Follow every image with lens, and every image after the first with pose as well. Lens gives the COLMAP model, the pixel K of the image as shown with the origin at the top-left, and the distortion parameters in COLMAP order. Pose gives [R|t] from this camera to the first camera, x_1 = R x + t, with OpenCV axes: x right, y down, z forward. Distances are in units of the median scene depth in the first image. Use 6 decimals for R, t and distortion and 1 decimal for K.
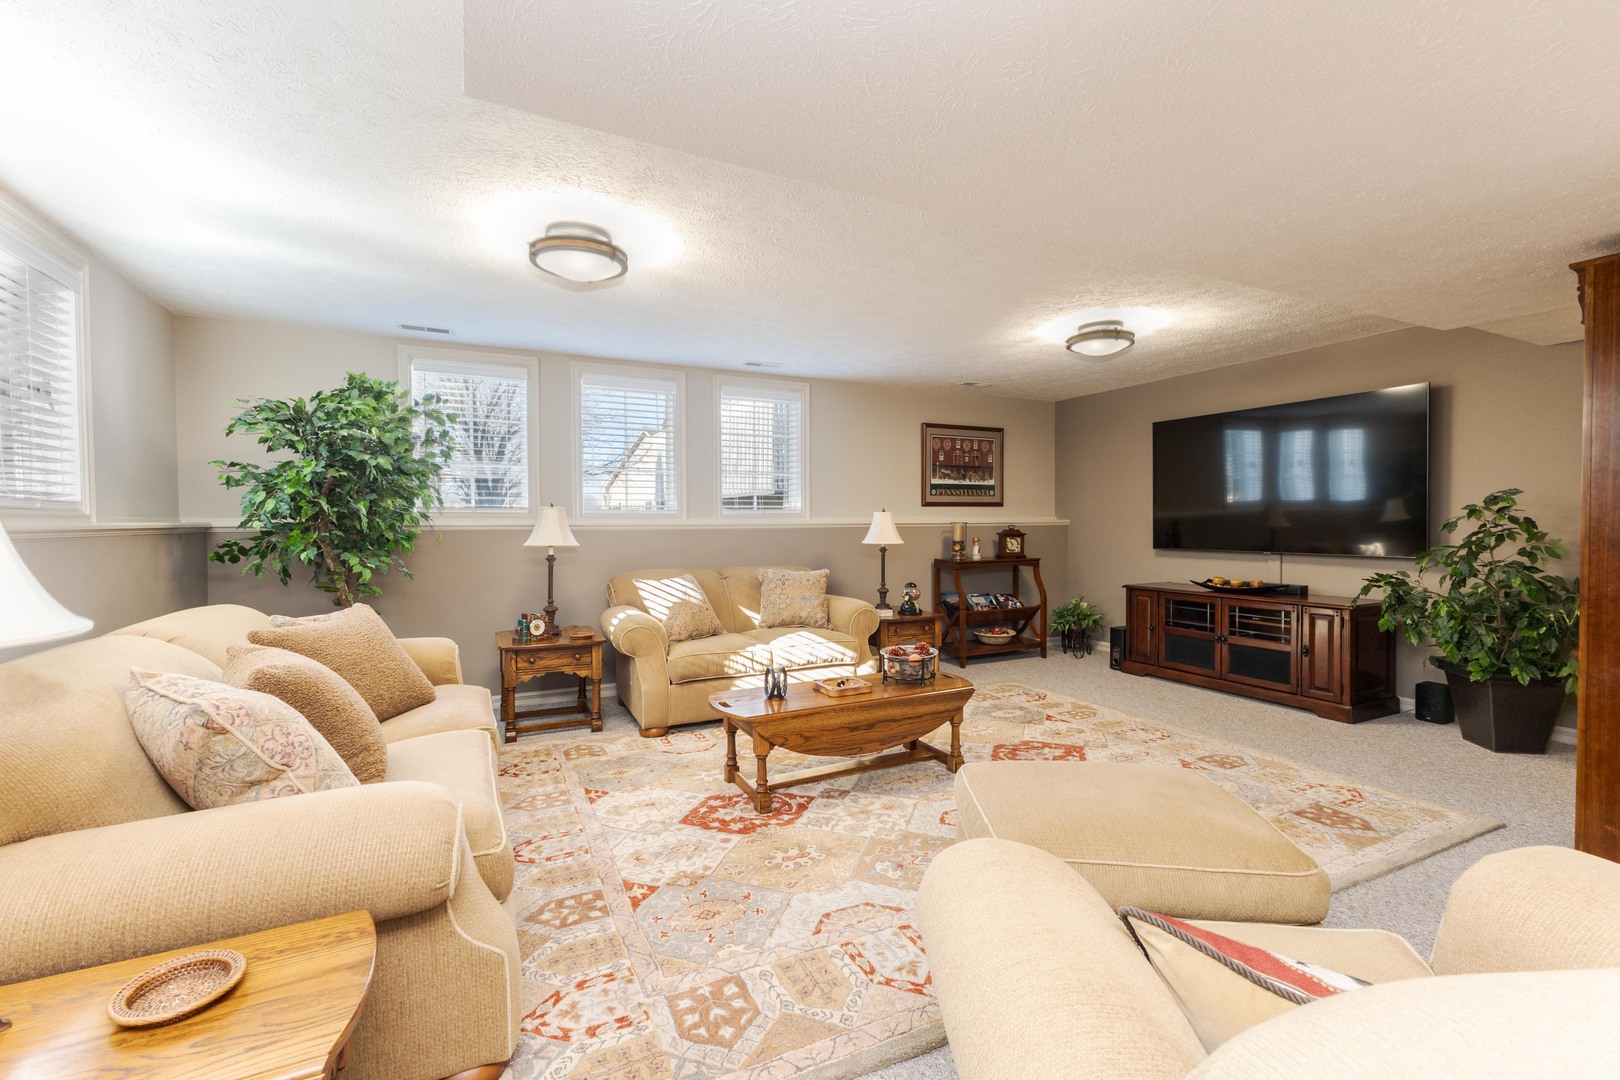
lens RADIAL K [[697.6, 0, 813.3], [0, 697.6, 534.1], [0, 0, 1]] dist [0.005198, -0.000277]
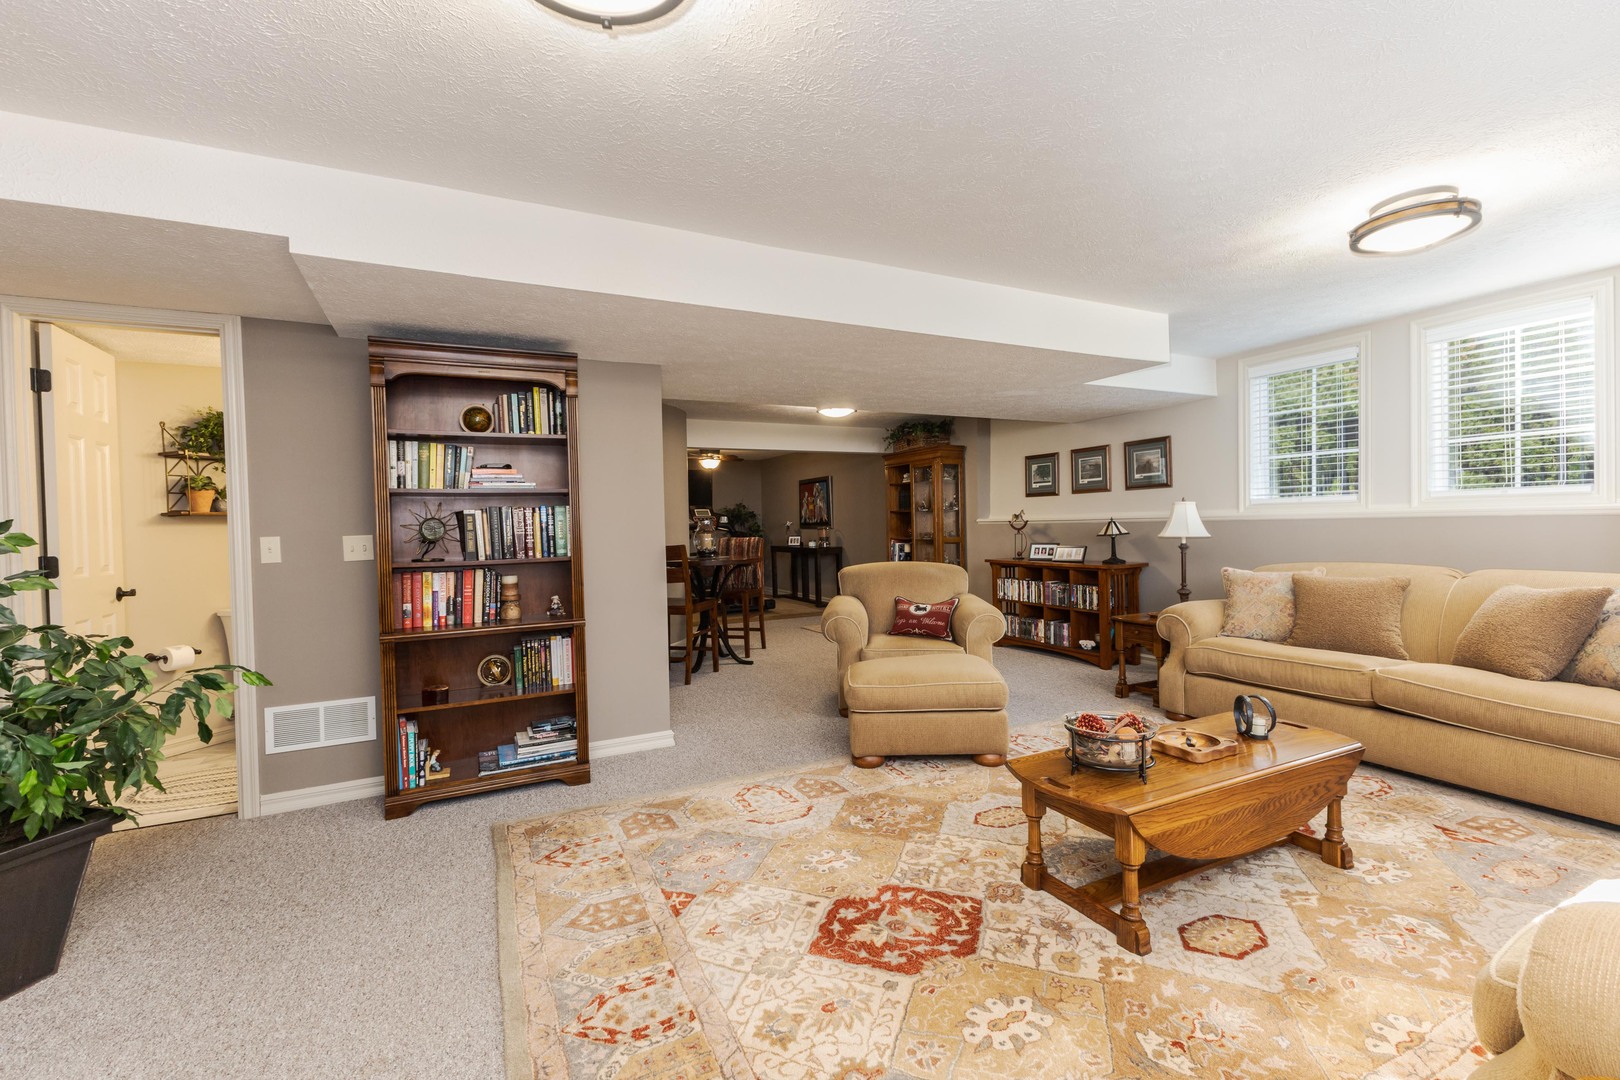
lens RADIAL K [[697.6, 0, 804.3], [0, 697.6, 534.0], [0, 0, 1]] dist [0.005198, -0.000277]
pose [[-0.999492, 0.027817, 0.015541, 0.381994], [0.028308, 0.999076, 0.032326, -0.030741], [-0.014628, 0.032750, -0.999357, 1.561771]]
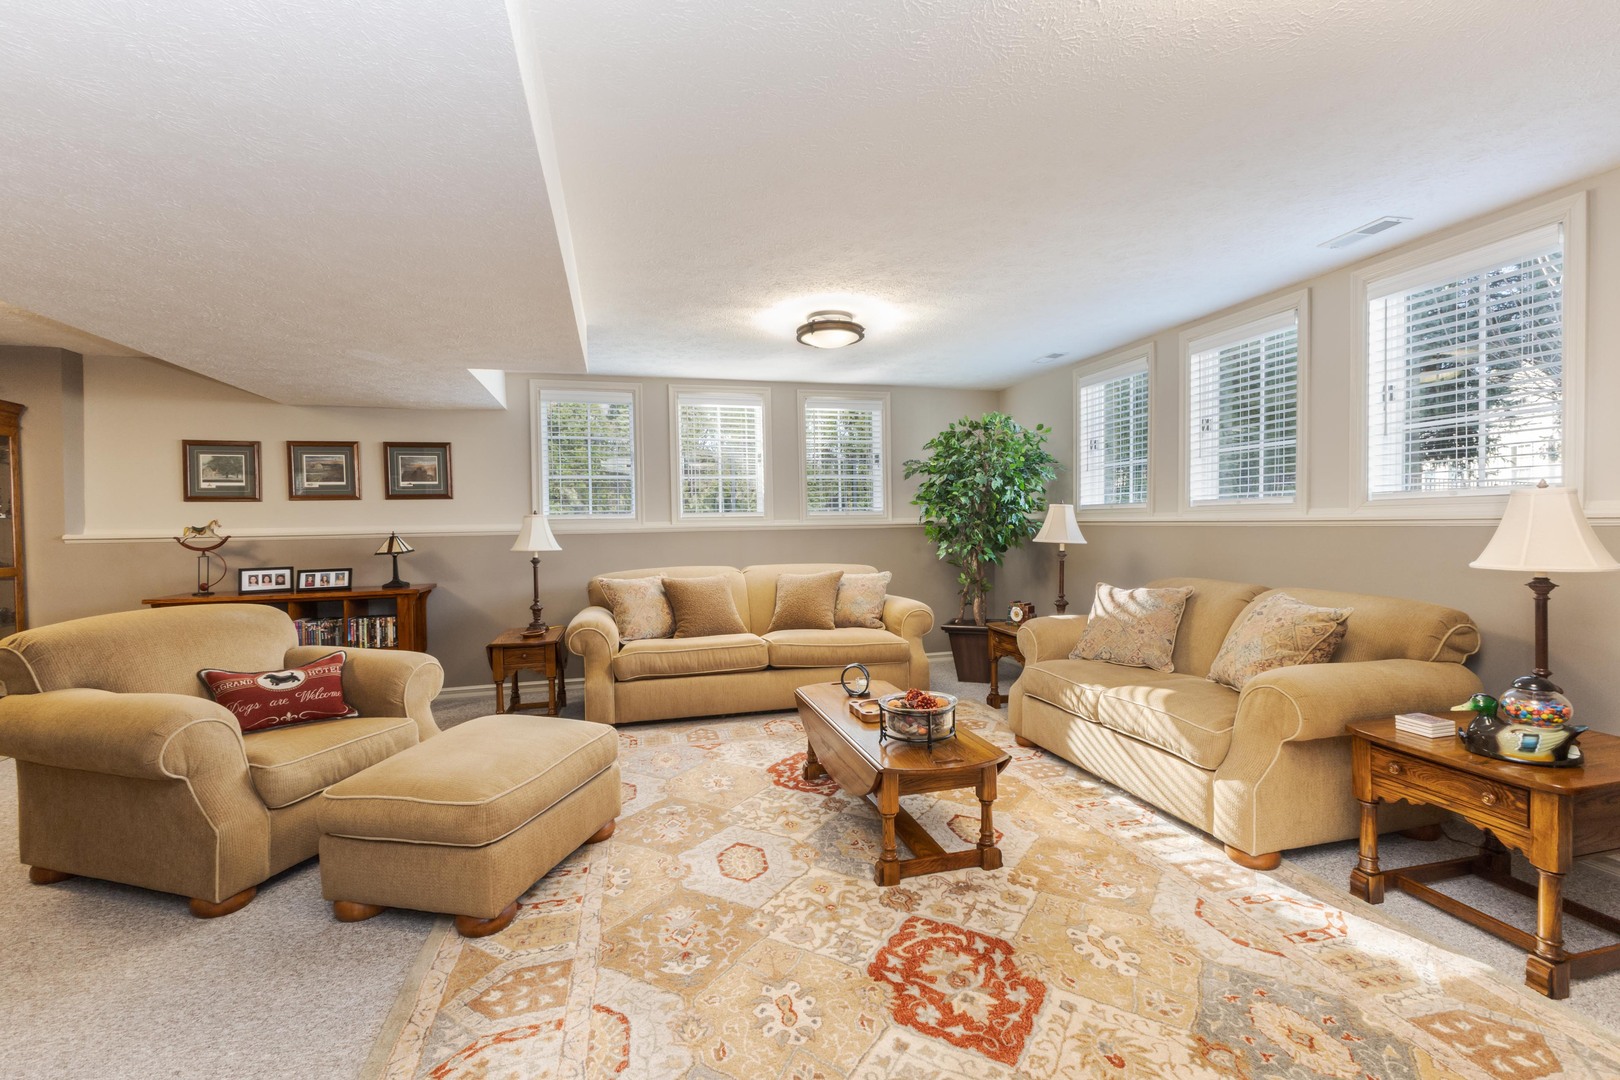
lens RADIAL K [[697.6, 0, 811.2], [0, 697.6, 542.3], [0, 0, 1]] dist [0.005198, -0.000277]
pose [[-0.203673, 0.034700, -0.978424, 0.831019], [0.000343, 0.999374, 0.035371, -0.023233], [0.979039, 0.006869, -0.203558, 0.991961]]
